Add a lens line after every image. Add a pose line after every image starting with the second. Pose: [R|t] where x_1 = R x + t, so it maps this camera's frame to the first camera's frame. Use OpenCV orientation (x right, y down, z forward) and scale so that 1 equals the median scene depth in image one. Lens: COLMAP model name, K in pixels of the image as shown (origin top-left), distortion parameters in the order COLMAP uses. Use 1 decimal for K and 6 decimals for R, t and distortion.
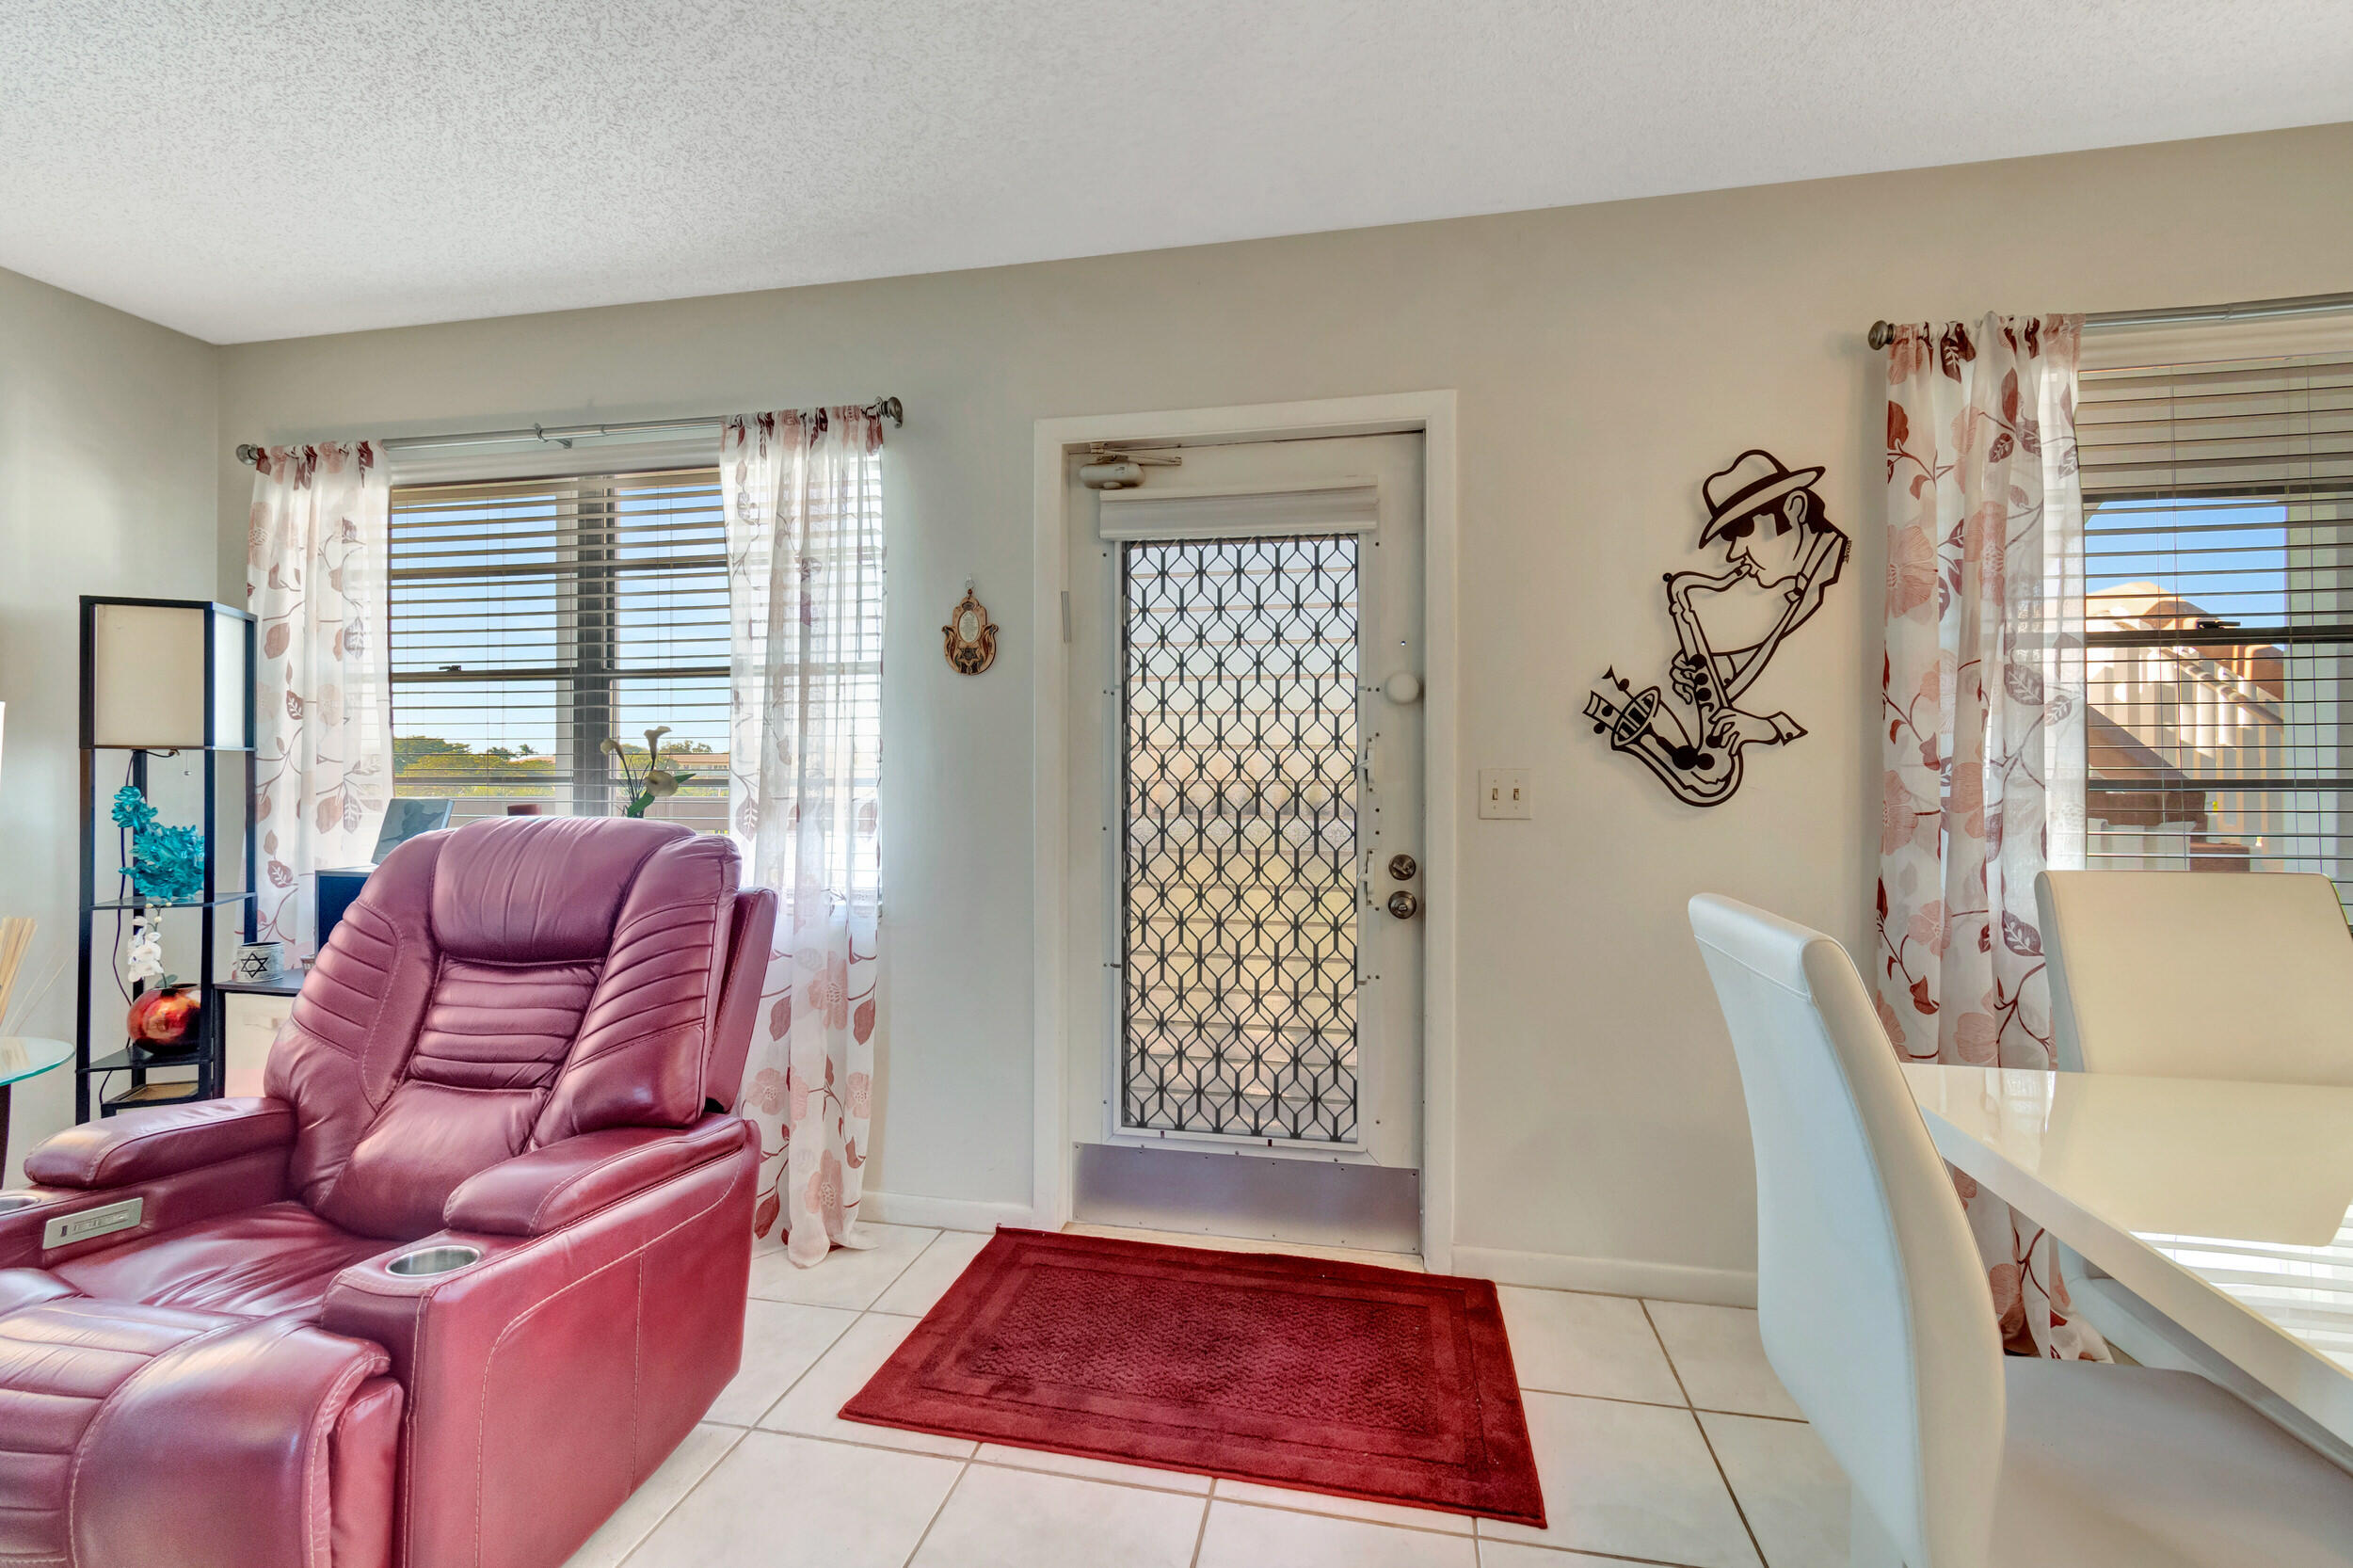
lens RADIAL K [[1040.6, 0, 1171.6], [0, 1040.6, 771.7], [0, 0, 1]] dist [0.000878, -0.000390]
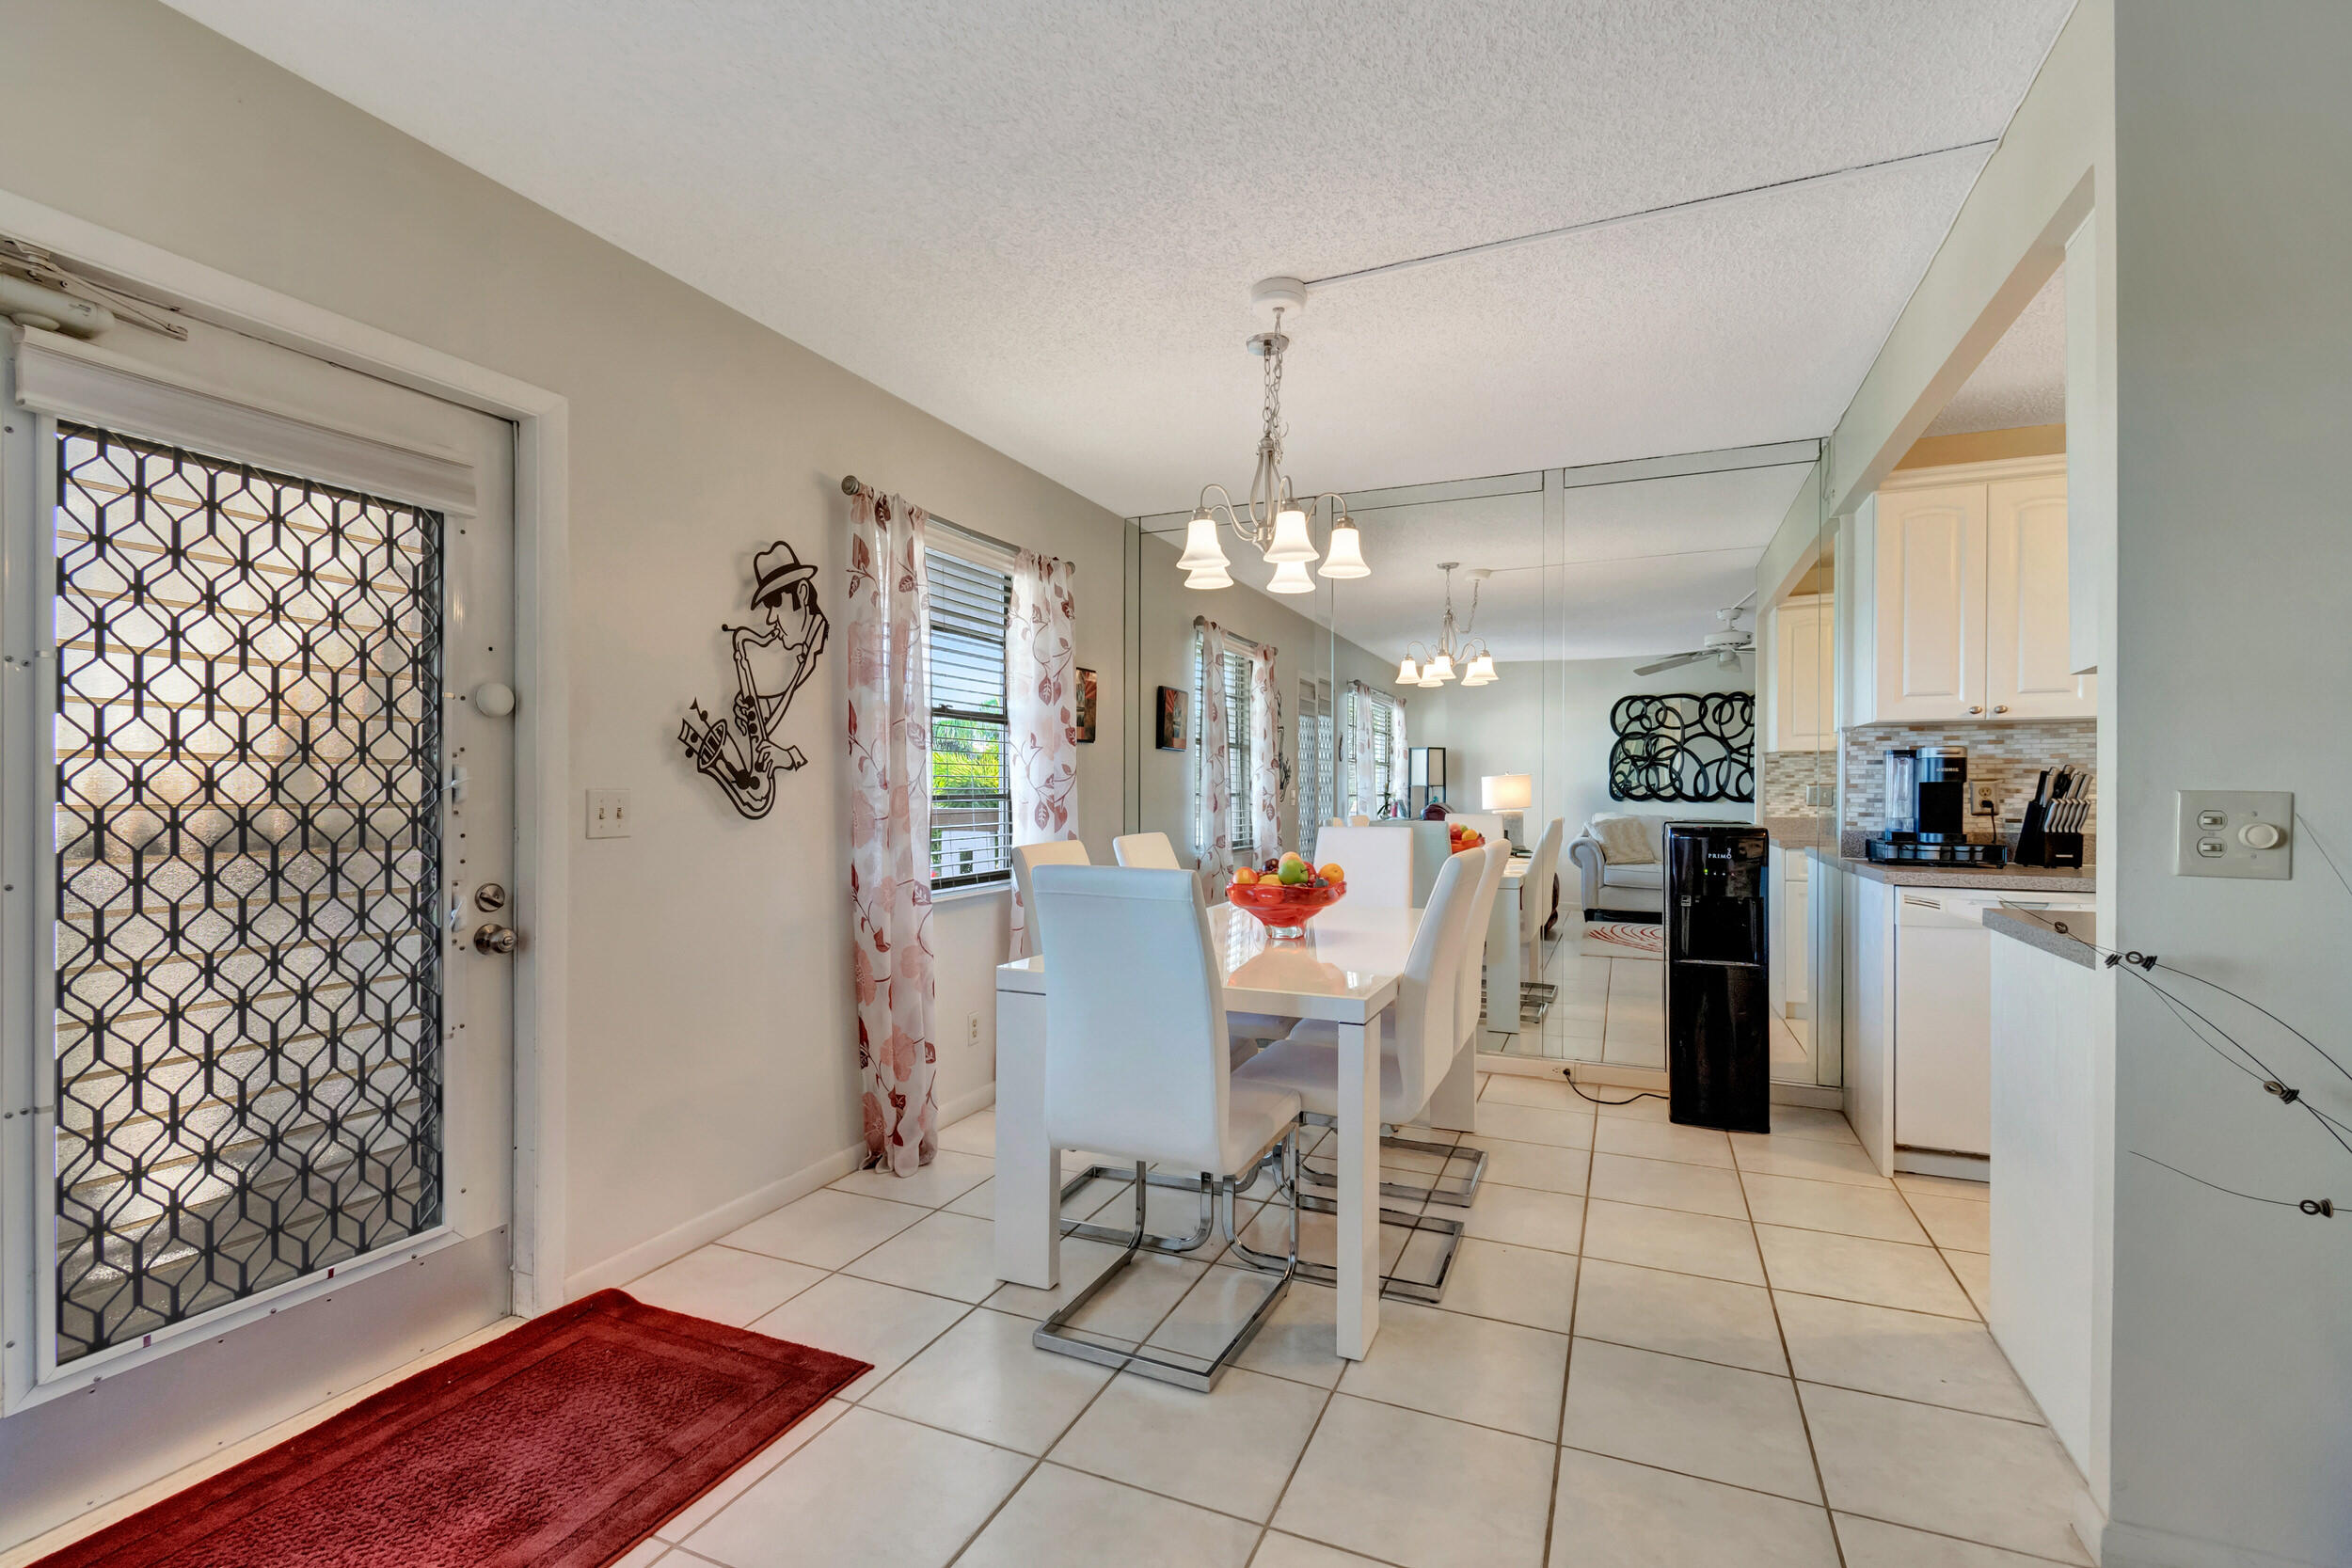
lens RADIAL K [[1047.9, 0, 1169.9], [0, 1047.9, 797.9], [0, 0, 1]] dist [0.001585, -0.000114]
pose [[0.203211, -0.007729, 0.979104, -0.601603], [0.000467, 0.999969, 0.007797, -0.001380], [-0.979135, -0.001127, 0.203209, 0.259557]]
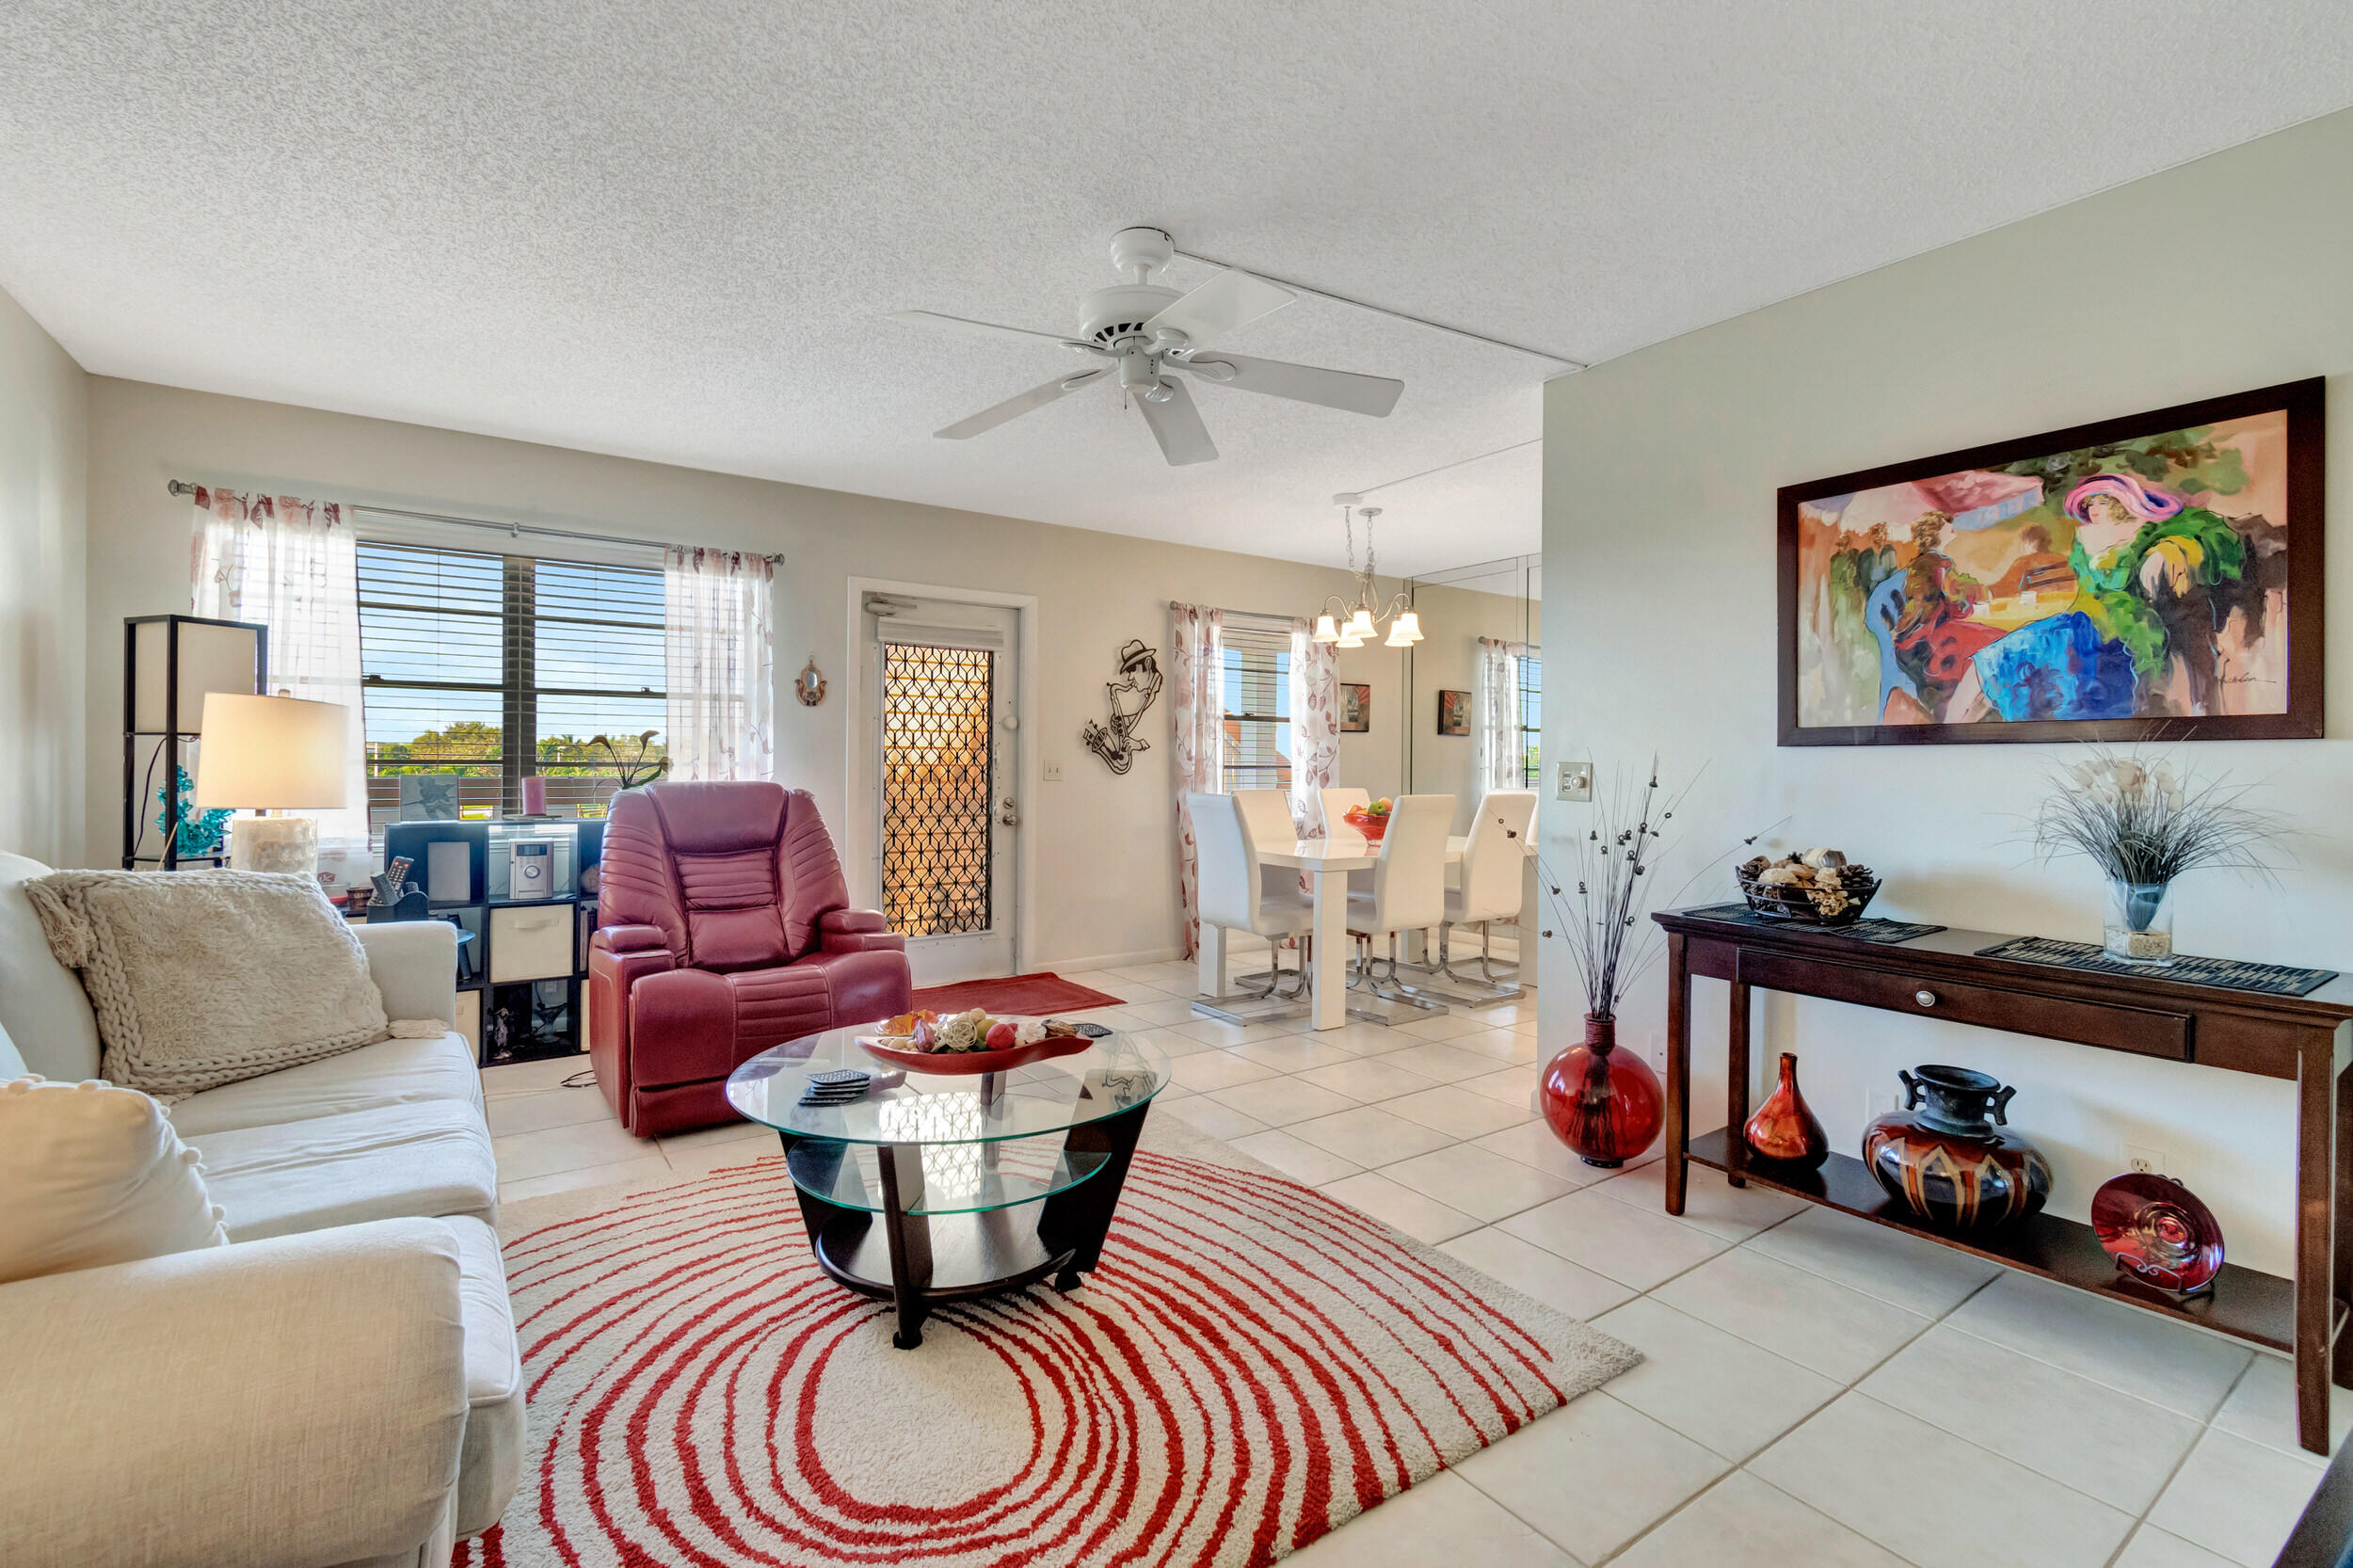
lens RADIAL K [[1048.8, 0, 1164.4], [0, 1048.8, 771.0], [0, 0, 1]] dist [0.001698, 0.000233]
pose [[0.682304, -0.001372, 0.731068, -1.307828], [-0.006081, 0.999953, 0.007553, 0.004151], [-0.731044, -0.009599, 0.682263, -0.851618]]
